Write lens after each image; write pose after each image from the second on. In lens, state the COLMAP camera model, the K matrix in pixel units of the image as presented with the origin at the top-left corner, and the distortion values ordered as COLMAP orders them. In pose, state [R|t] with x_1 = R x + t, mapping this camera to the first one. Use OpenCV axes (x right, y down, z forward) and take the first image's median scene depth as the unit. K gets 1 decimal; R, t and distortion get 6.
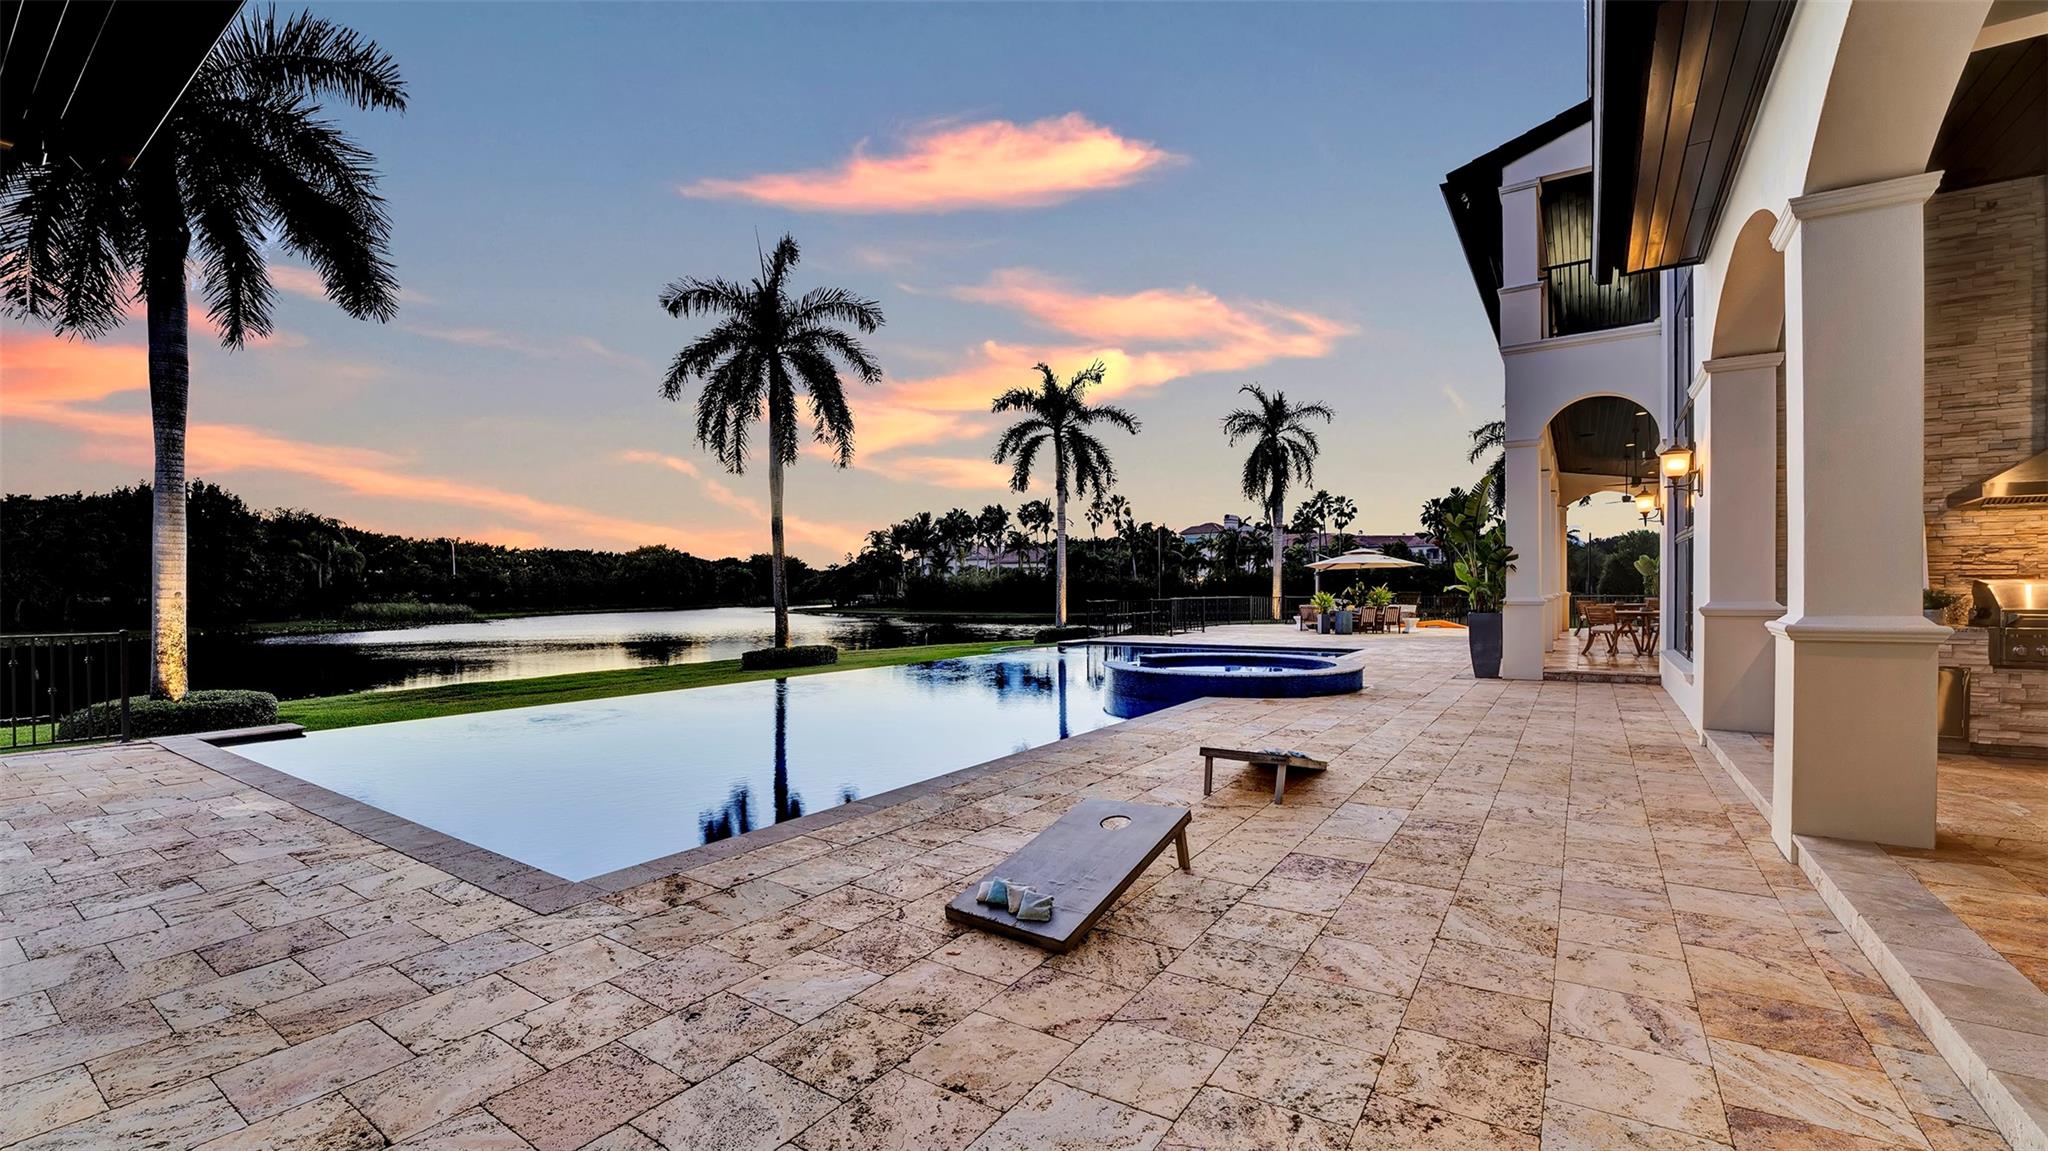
lens RADIAL K [[833.9, 0, 1017.9], [0, 833.9, 589.0], [0, 0, 1]] dist [-0.026757, 0.002650]
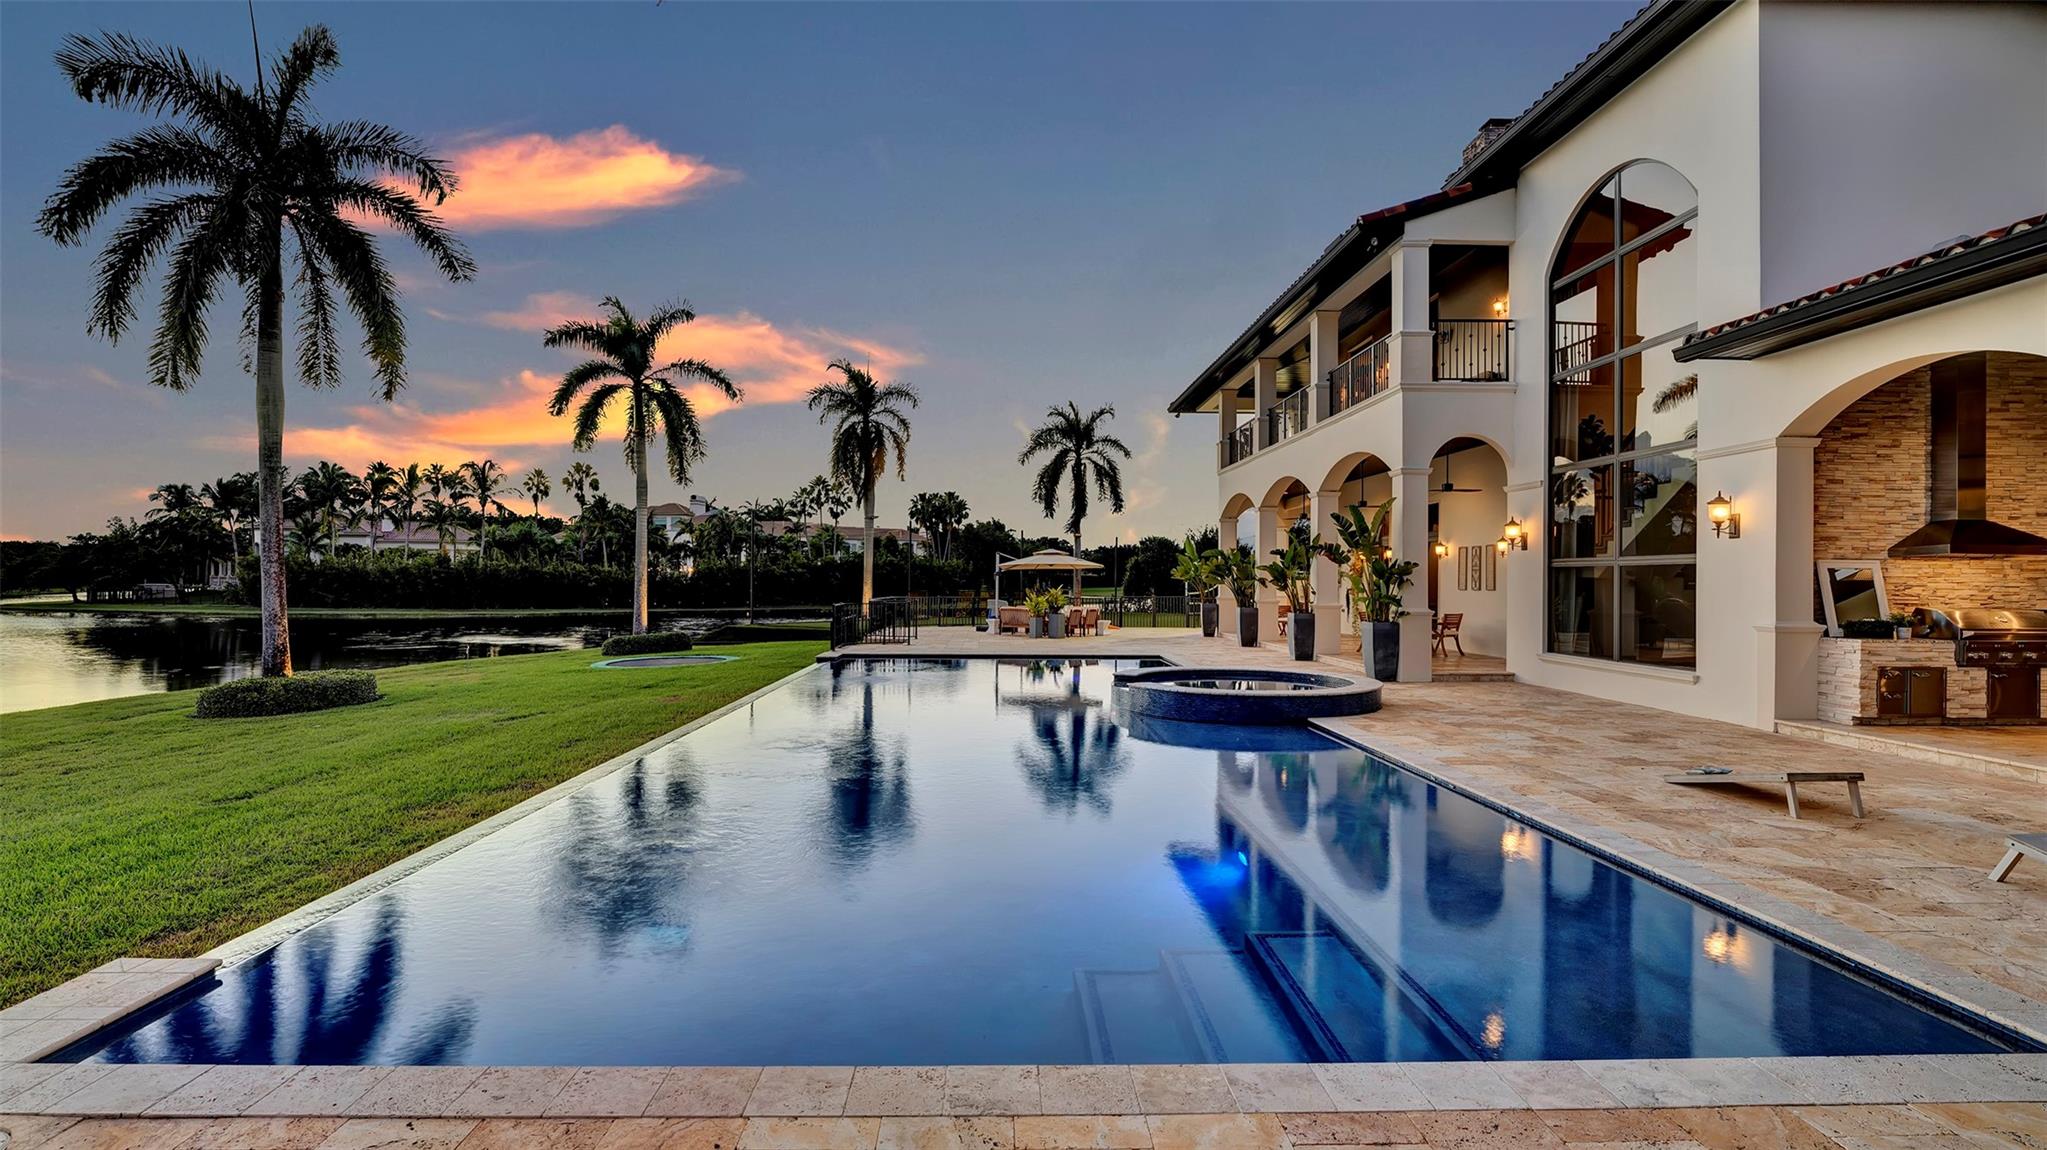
lens RADIAL K [[938.3, 0, 1024.9], [0, 938.3, 577.7], [0, 0, 1]] dist [-0.010002, -0.000908]
pose [[0.818062, 0.016713, 0.574887, -0.155216], [-0.014325, 0.999860, -0.008684, -0.003672], [-0.574952, -0.001131, 0.818187, 0.072658]]
